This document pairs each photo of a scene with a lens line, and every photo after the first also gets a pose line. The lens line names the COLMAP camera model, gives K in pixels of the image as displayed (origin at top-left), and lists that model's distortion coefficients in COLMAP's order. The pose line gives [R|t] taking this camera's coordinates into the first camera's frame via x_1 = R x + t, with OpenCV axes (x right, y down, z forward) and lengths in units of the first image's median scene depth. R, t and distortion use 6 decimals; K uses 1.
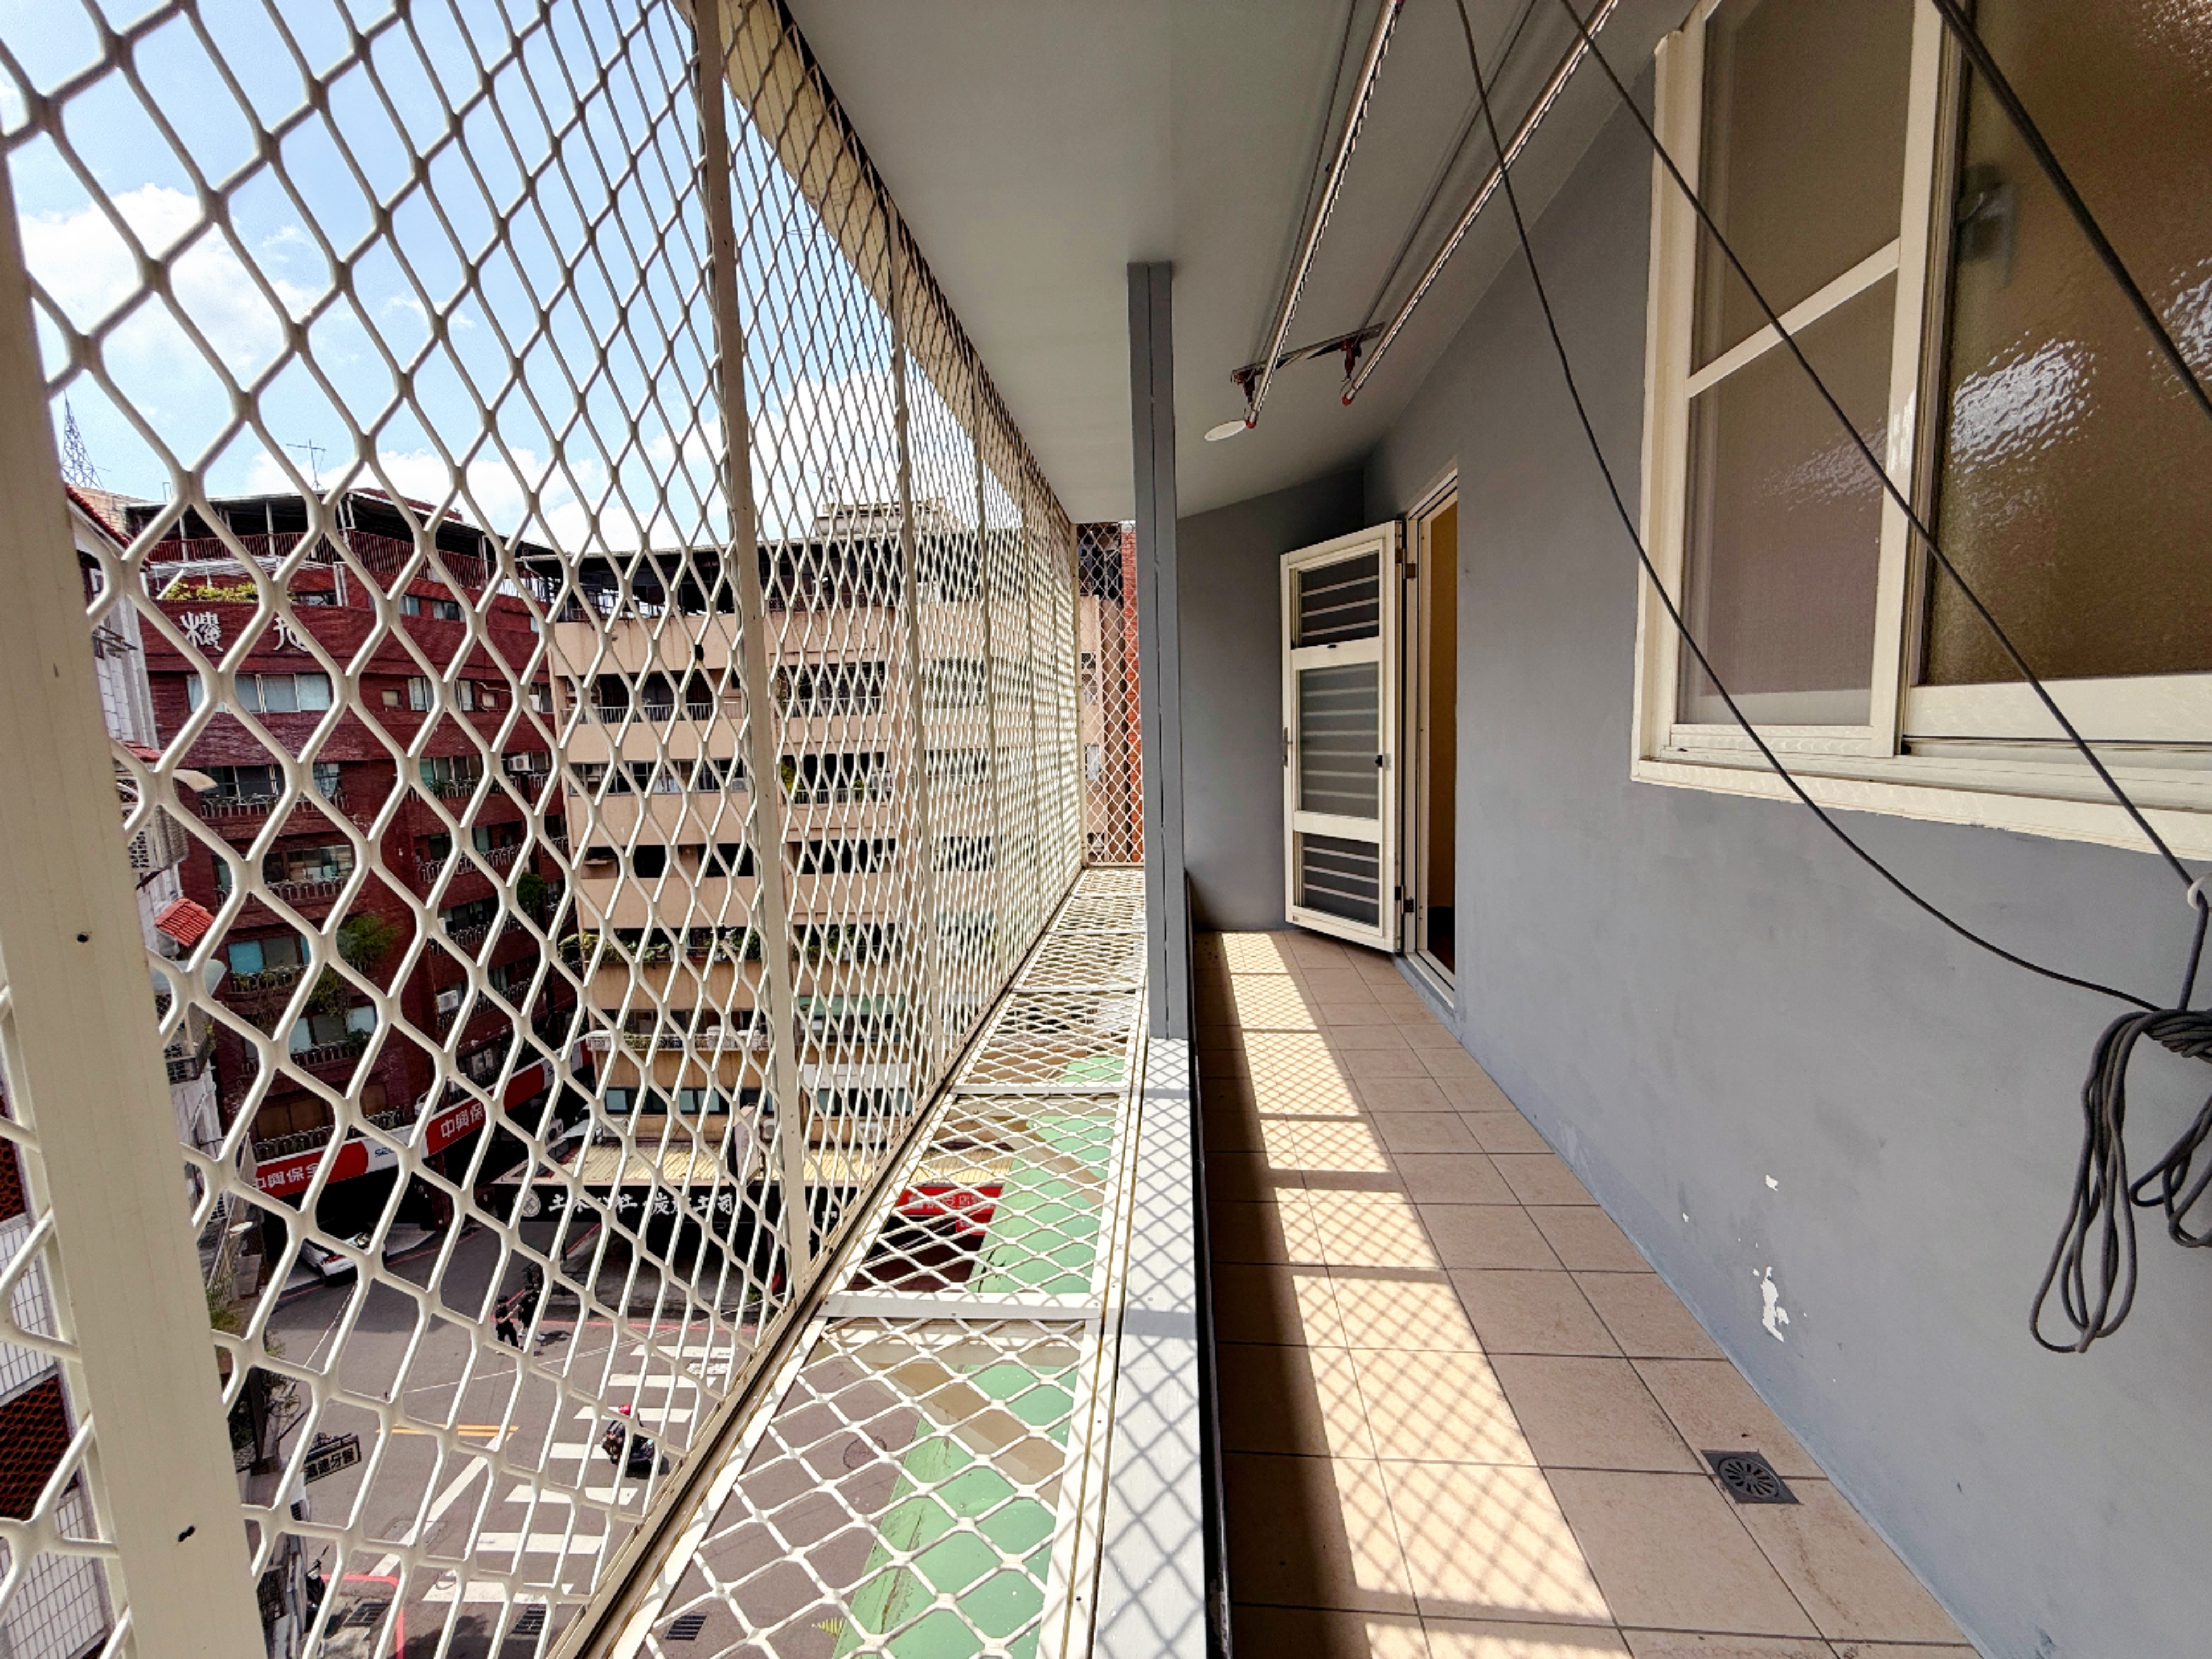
lens RADIAL K [[882.7, 0, 1099.9], [0, 882.7, 831.8], [0, 0, 1]] dist [-0.002208, 0.000517]
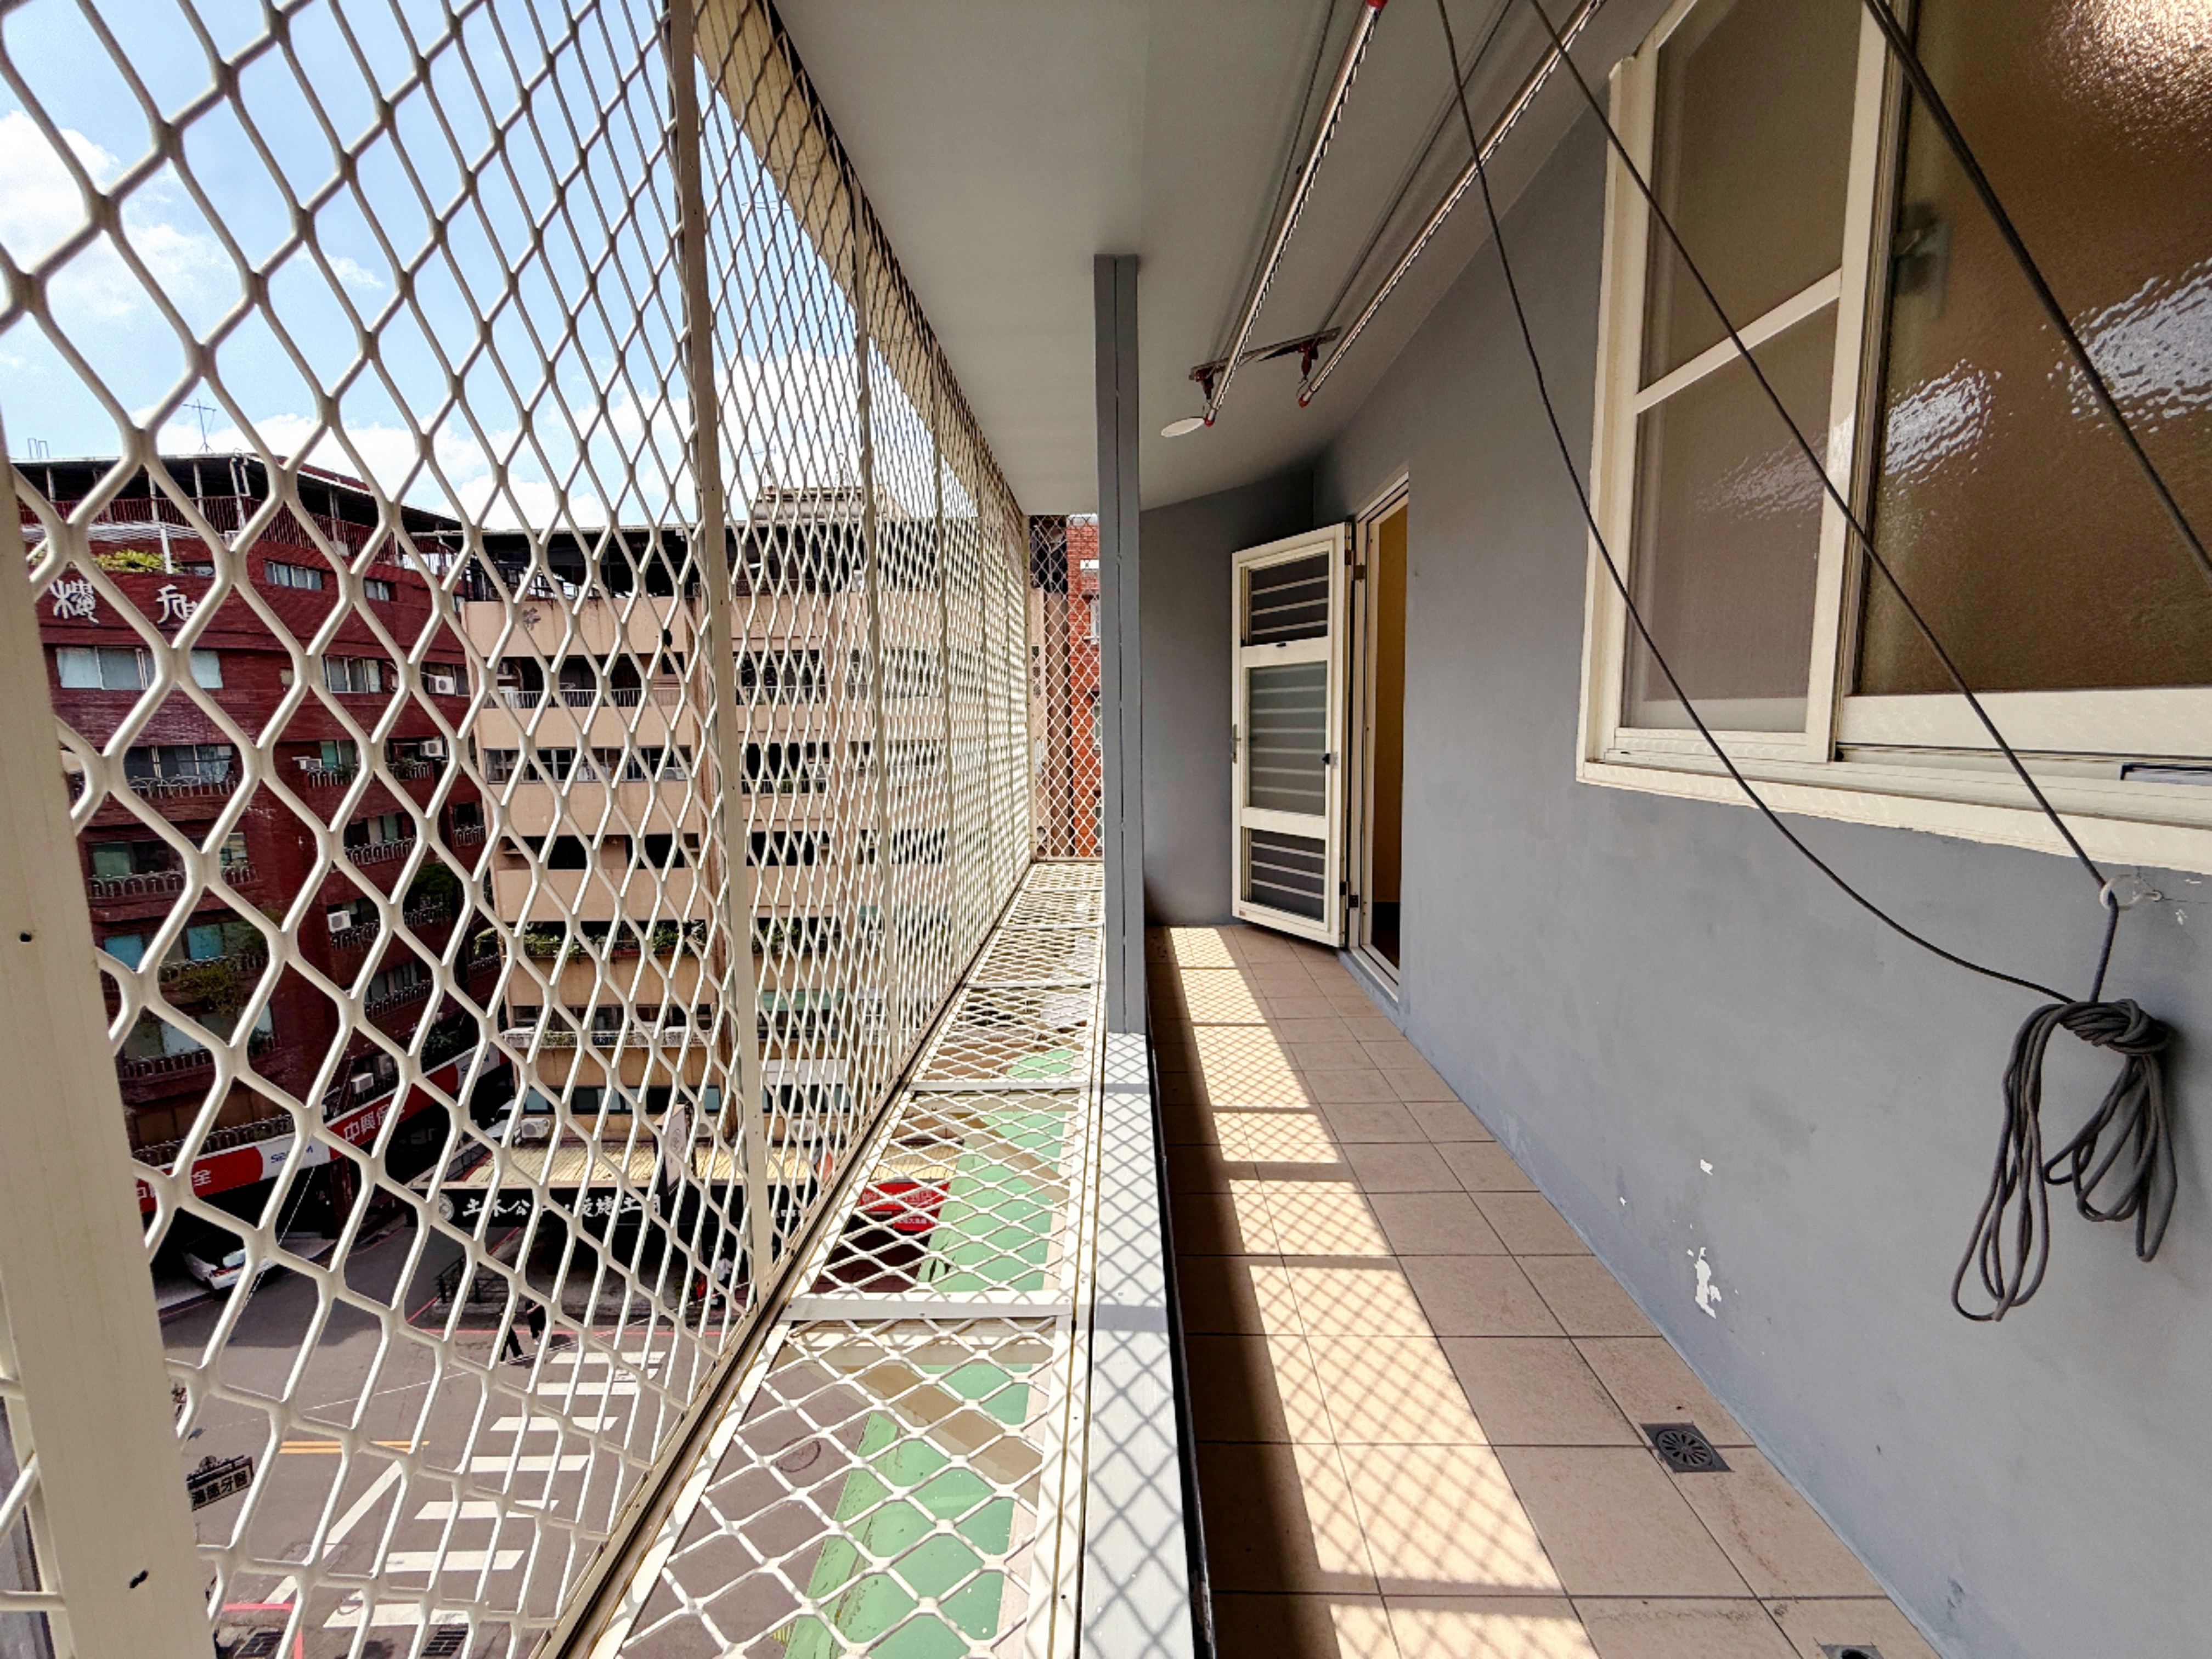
lens RADIAL K [[882.7, 0, 1099.9], [0, 882.7, 831.8], [0, 0, 1]] dist [-0.002208, 0.000517]
pose [[0.997707, 0.008355, 0.067167, -0.033326], [-0.008813, 0.999940, 0.006522, -0.001302], [-0.067108, -0.007099, 0.997720, 0.004769]]
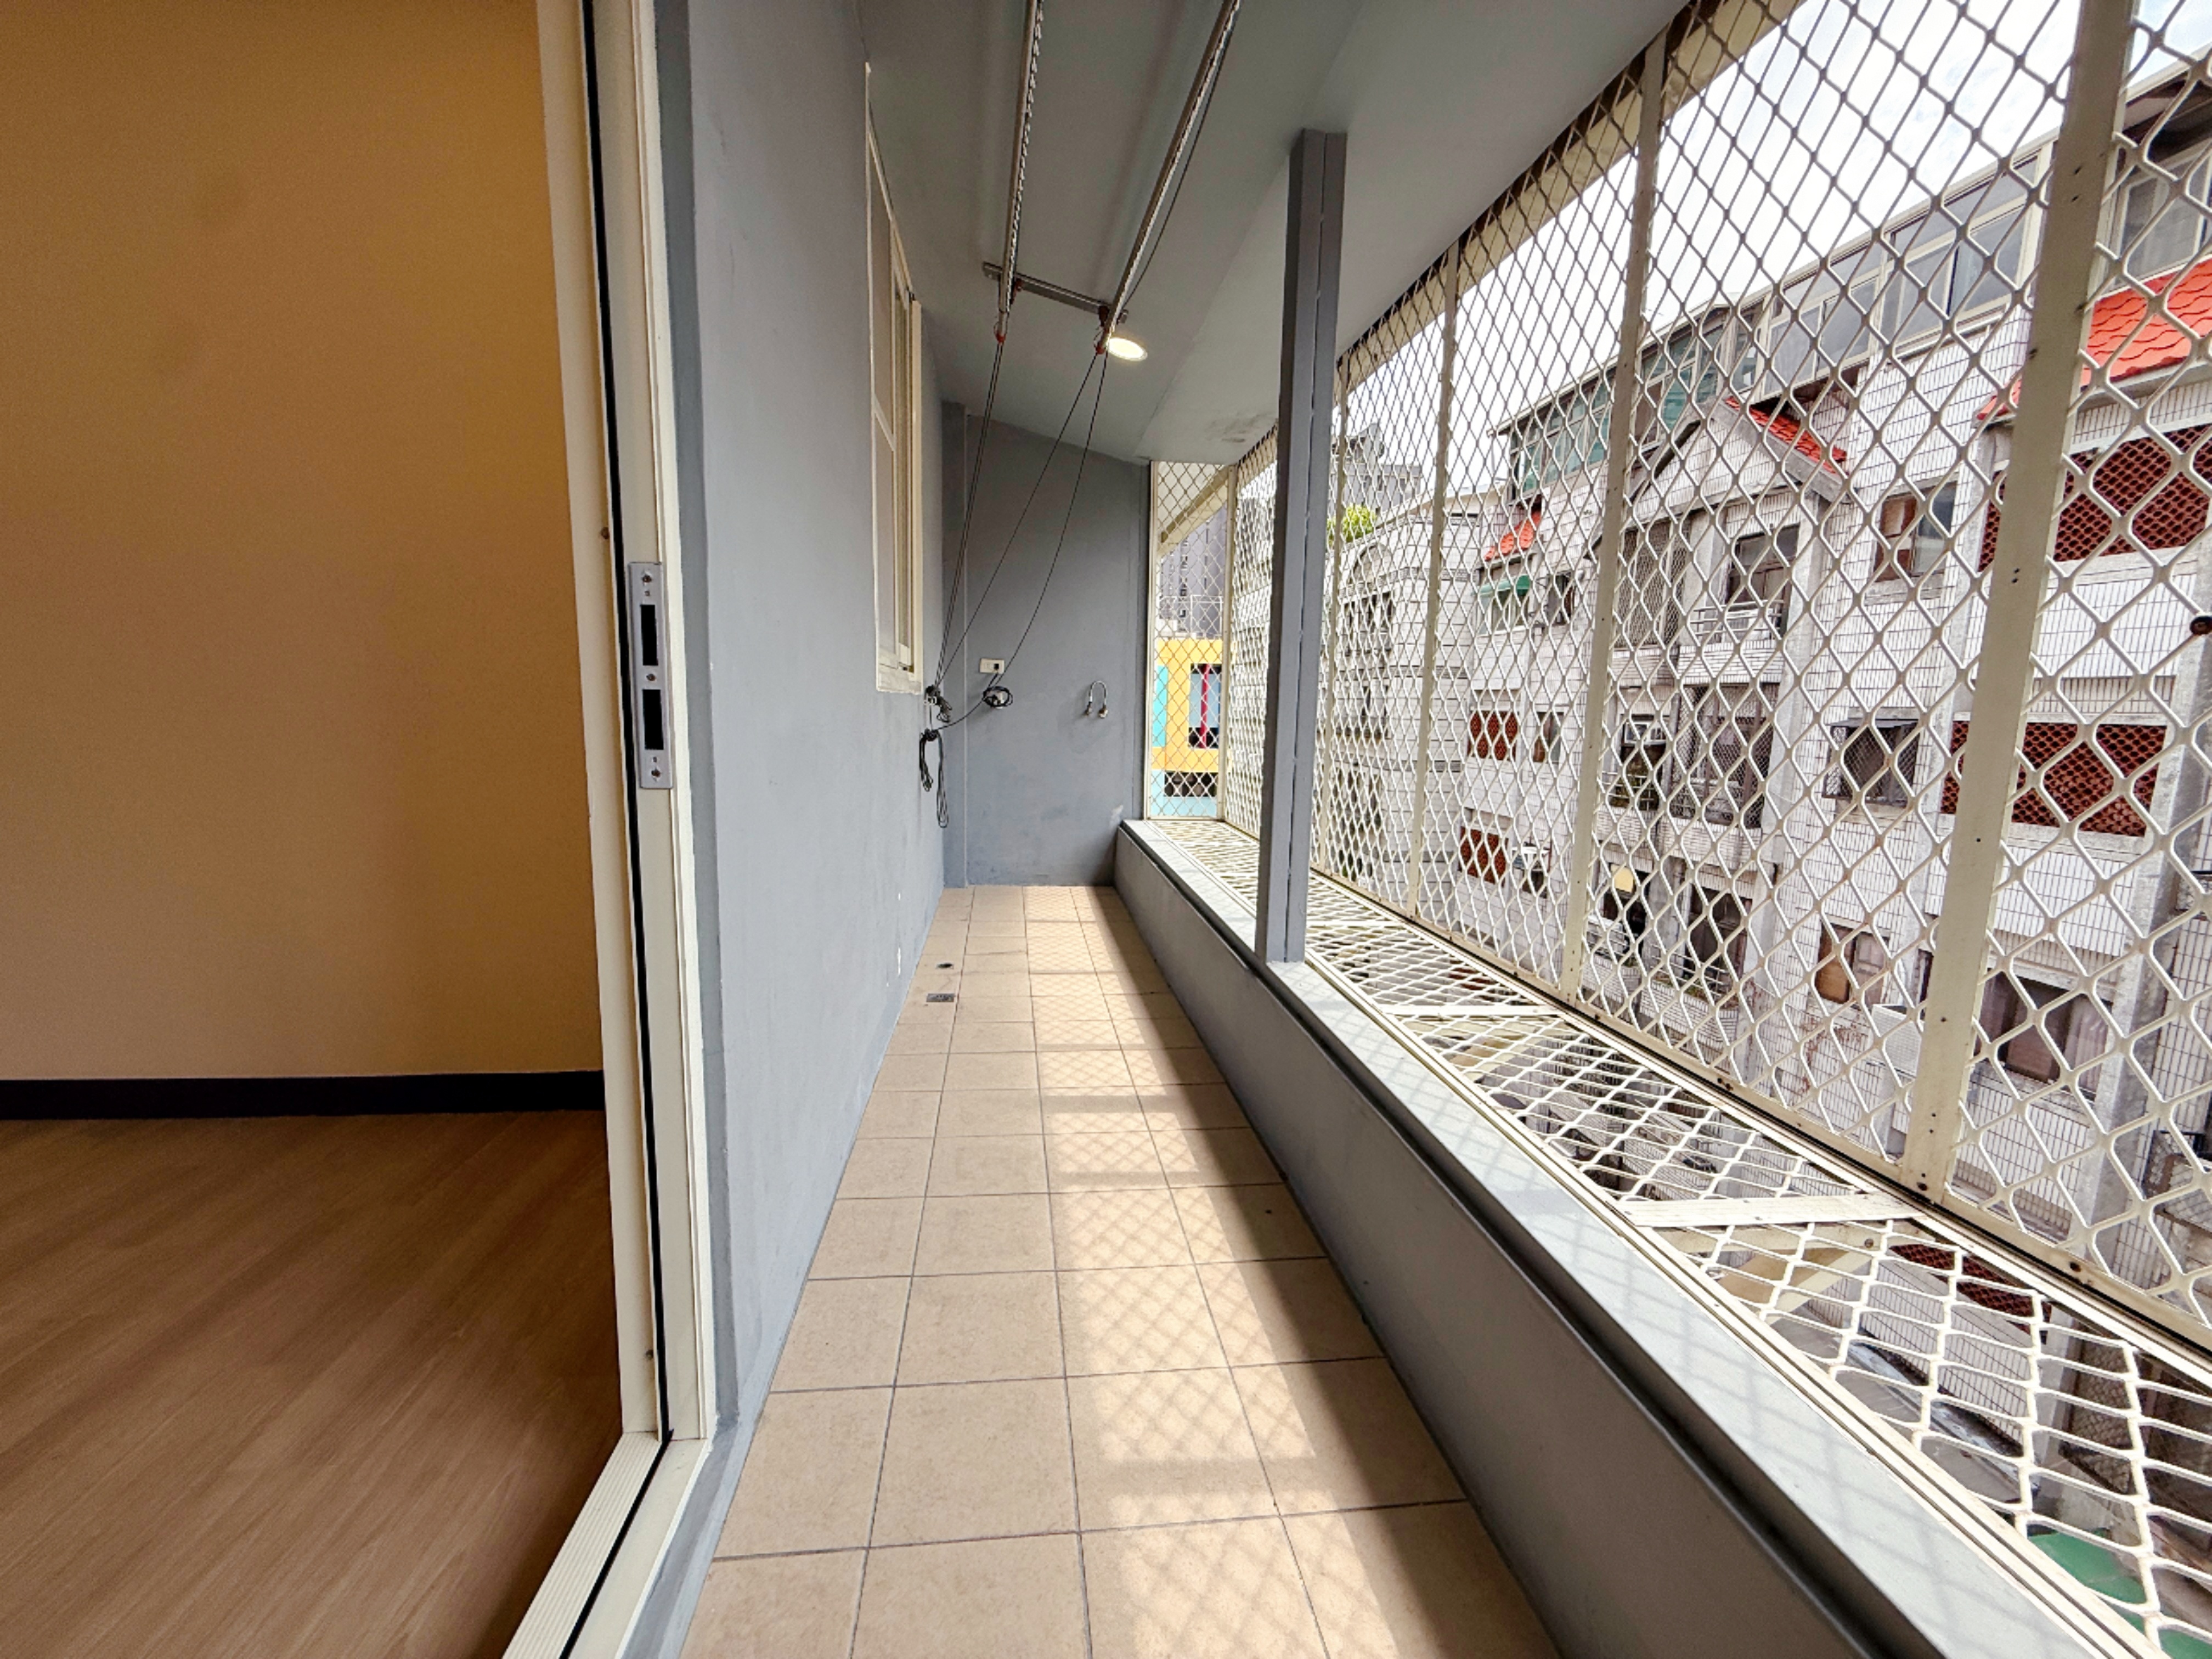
lens RADIAL K [[882.7, 0, 1099.9], [0, 882.7, 831.8], [0, 0, 1]] dist [-0.002208, 0.000517]
pose [[-0.981167, 0.040917, -0.188777, 0.726656], [-0.010716, 0.964271, 0.264699, -0.263696], [0.192863, 0.261737, -0.945673, 2.997393]]
